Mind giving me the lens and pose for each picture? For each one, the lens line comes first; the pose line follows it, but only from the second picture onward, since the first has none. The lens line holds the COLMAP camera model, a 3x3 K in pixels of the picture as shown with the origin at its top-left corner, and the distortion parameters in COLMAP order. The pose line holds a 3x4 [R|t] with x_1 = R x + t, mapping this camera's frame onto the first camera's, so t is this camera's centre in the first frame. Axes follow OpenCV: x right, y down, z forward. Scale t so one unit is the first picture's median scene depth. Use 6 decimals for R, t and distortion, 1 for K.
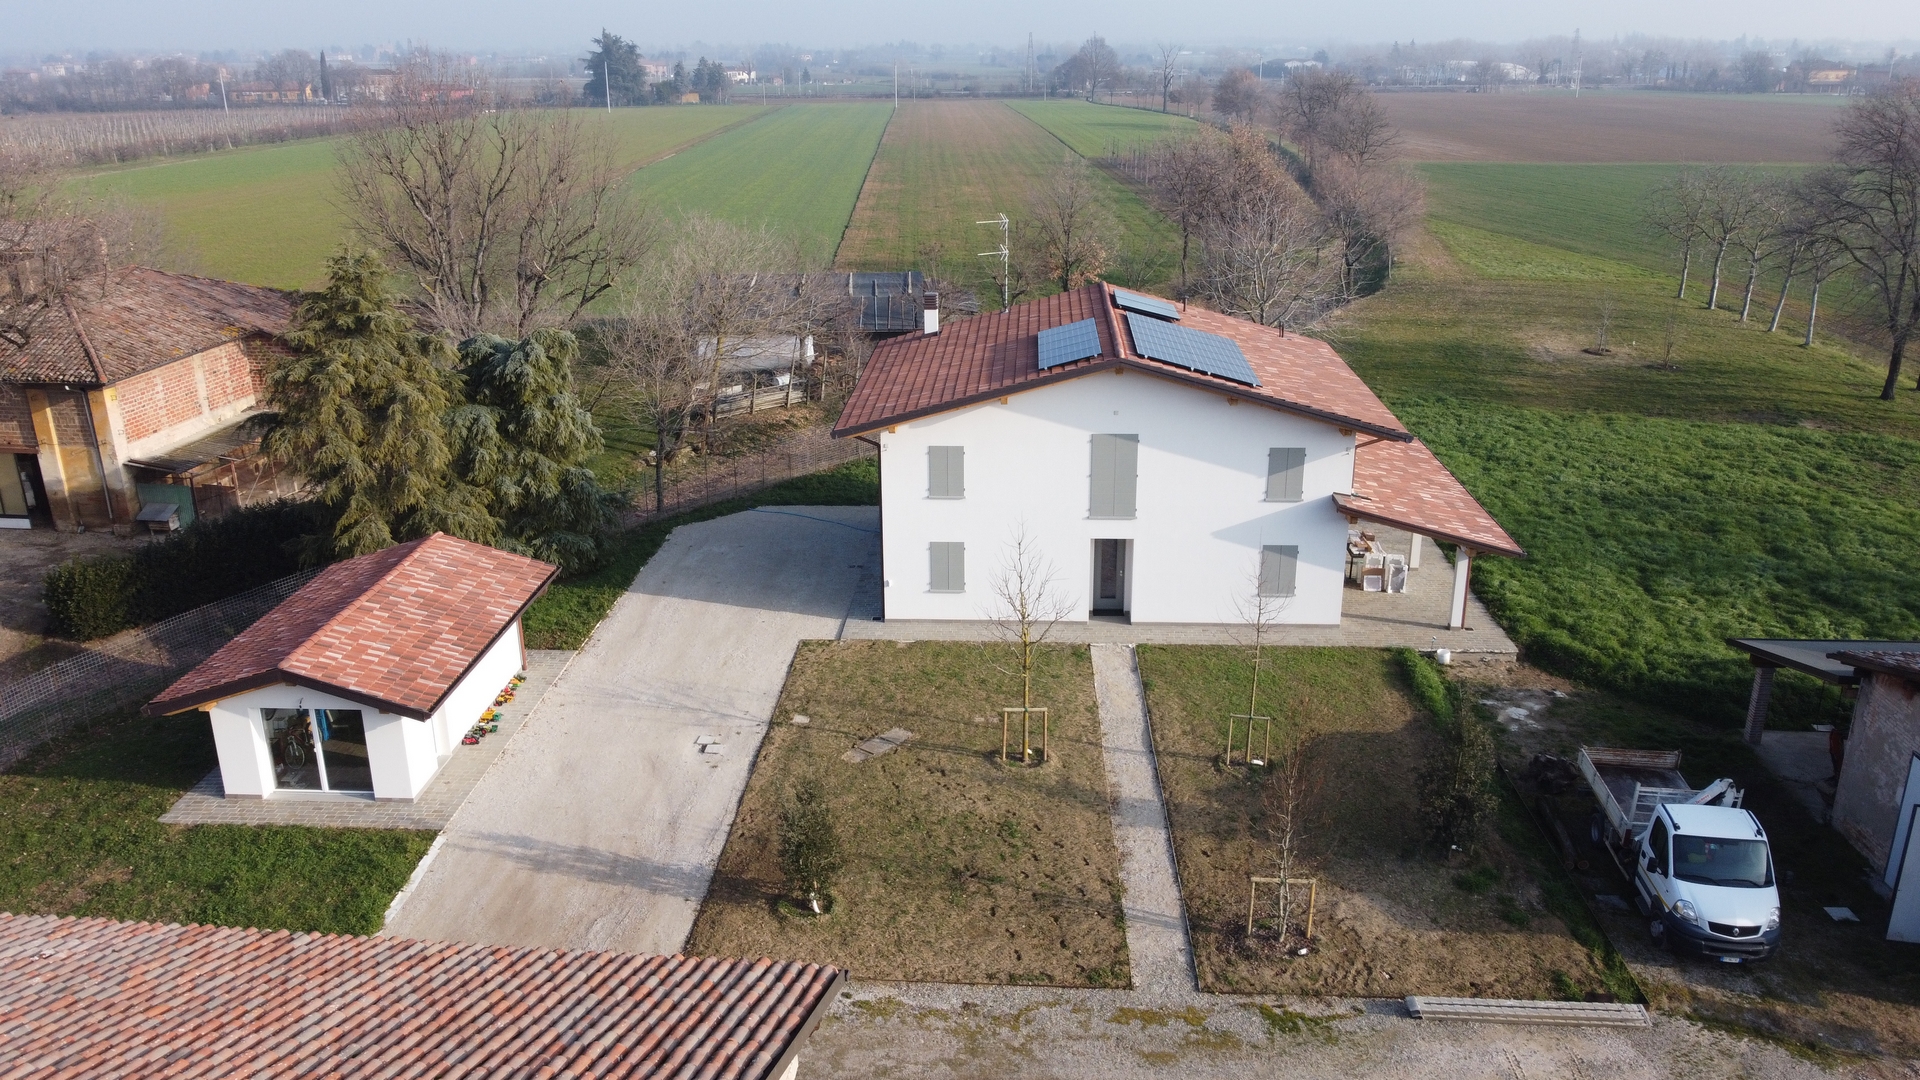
lens RADIAL K [[1465.2, 0, 951.3], [0, 1465.2, 544.3], [0, 0, 1]] dist [-0.004797, 0.002477]
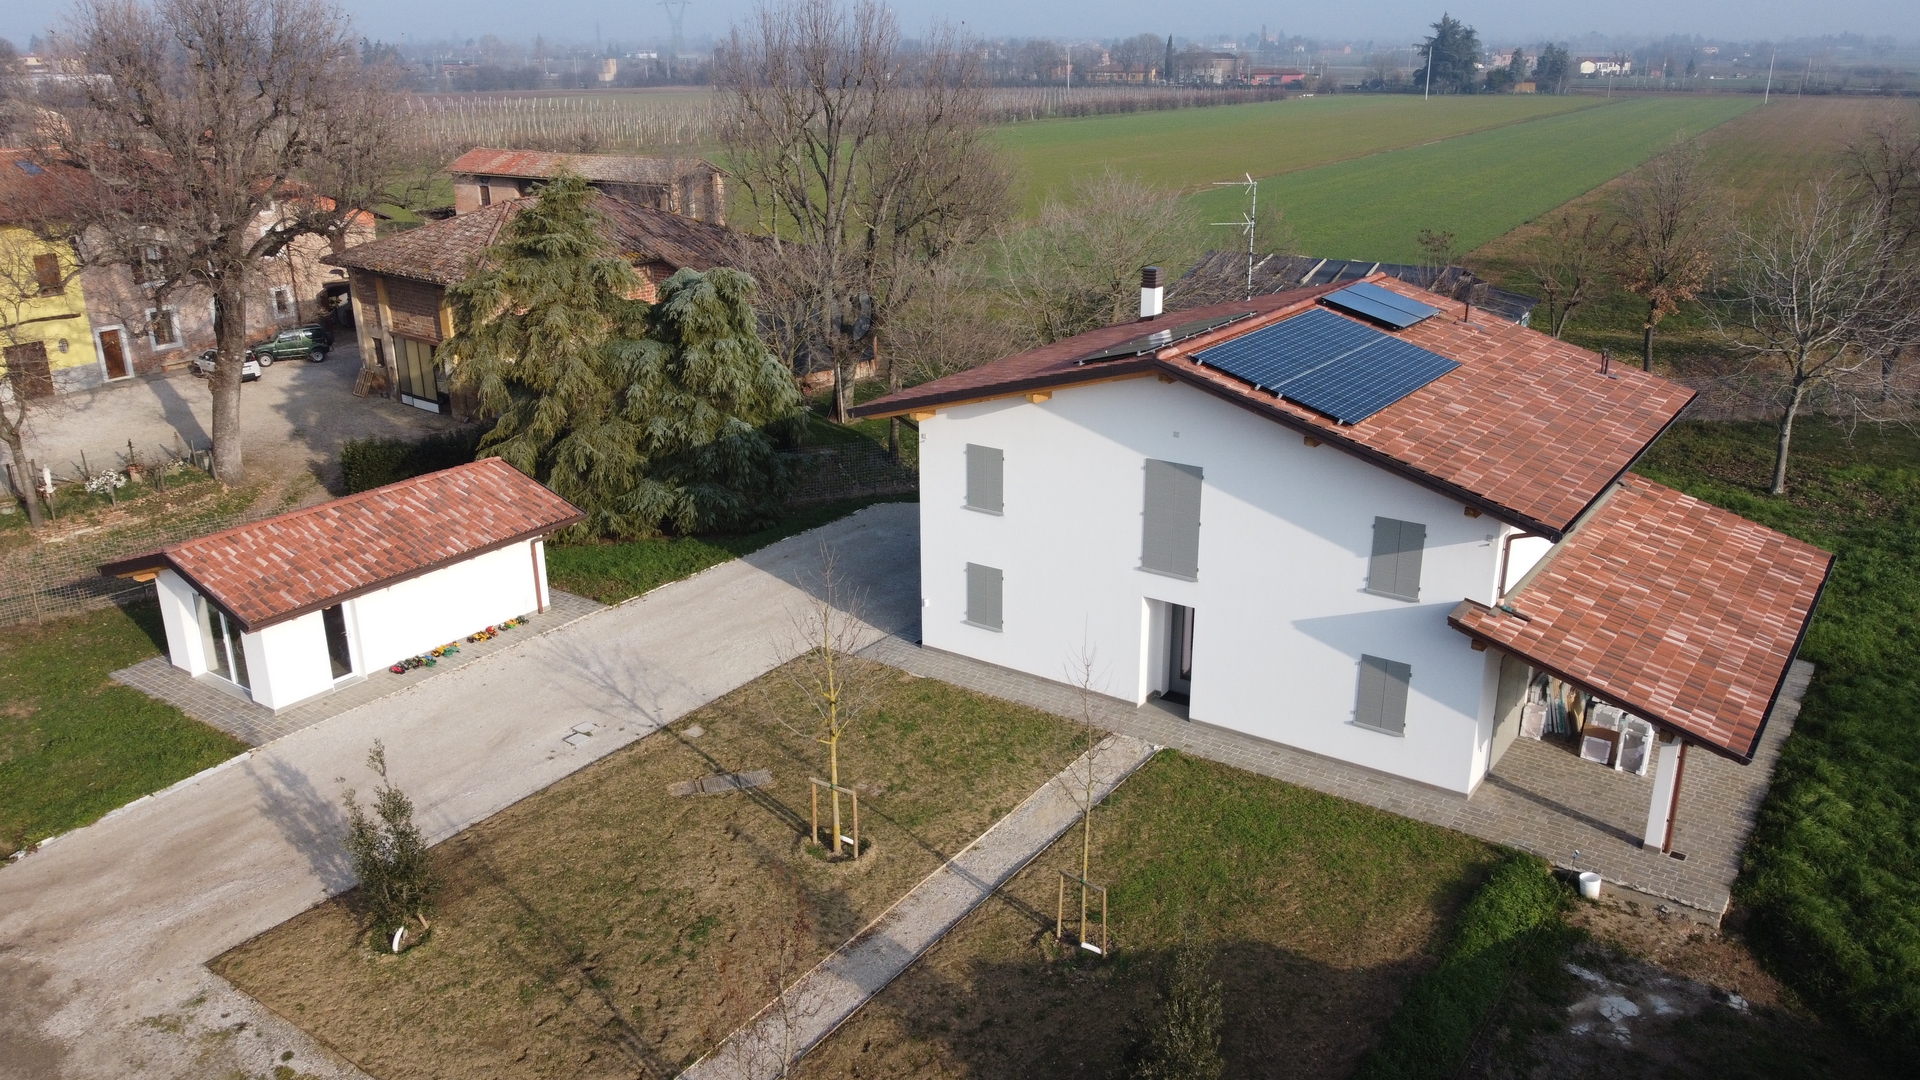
lens RADIAL K [[1465.2, 0, 951.3], [0, 1465.2, 544.3], [0, 0, 1]] dist [-0.004797, 0.002477]
pose [[0.845719, 0.177812, -0.503133, 0.390964], [-0.175127, 0.983114, 0.053069, -0.053683], [0.504074, 0.043231, 0.862578, 0.300770]]
